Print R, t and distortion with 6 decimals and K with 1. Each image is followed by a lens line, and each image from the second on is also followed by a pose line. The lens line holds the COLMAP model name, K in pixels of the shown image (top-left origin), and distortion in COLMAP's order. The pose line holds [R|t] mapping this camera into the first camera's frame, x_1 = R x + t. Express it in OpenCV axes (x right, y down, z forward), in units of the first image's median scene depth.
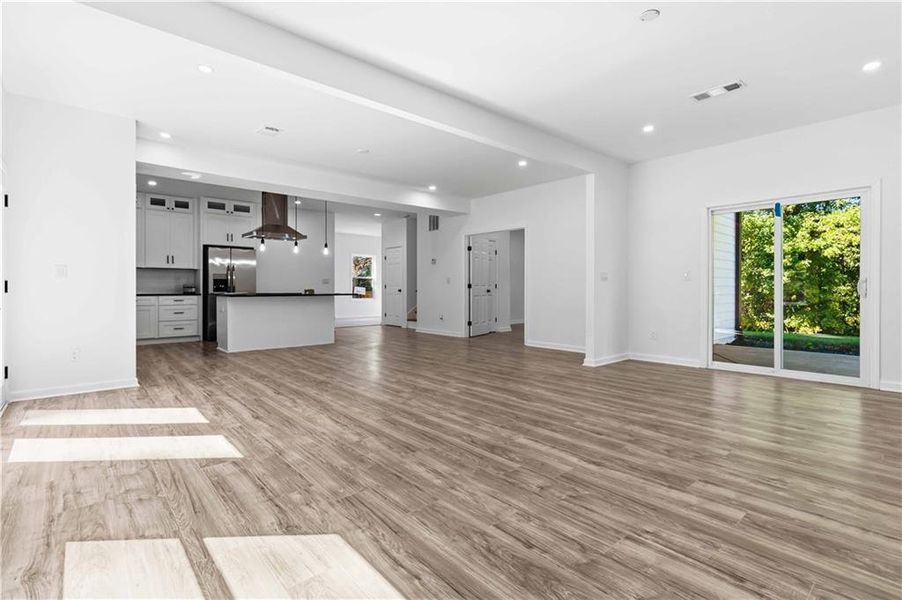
lens RADIAL K [[433.9, 0, 453.8], [0, 433.9, 293.7], [0, 0, 1]] dist [-0.012579, -0.001611]
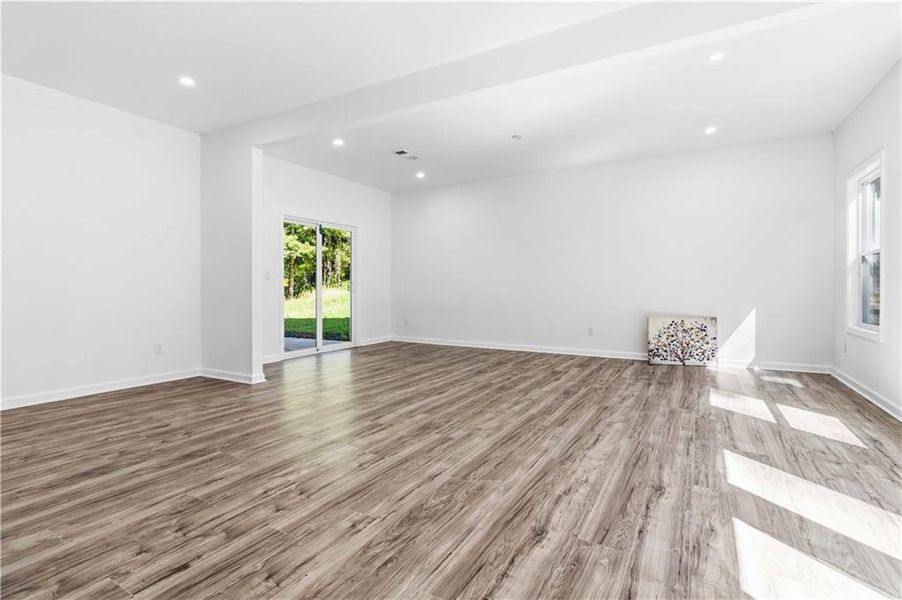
lens RADIAL K [[433.9, 0, 448.5], [0, 433.9, 293.8], [0, 0, 1]] dist [-0.012579, -0.001611]
pose [[-0.322208, -0.012883, 0.946581, -1.015725], [0.020100, 0.999589, 0.020447, -0.024768], [-0.946455, 0.025615, -0.321817, 1.585437]]
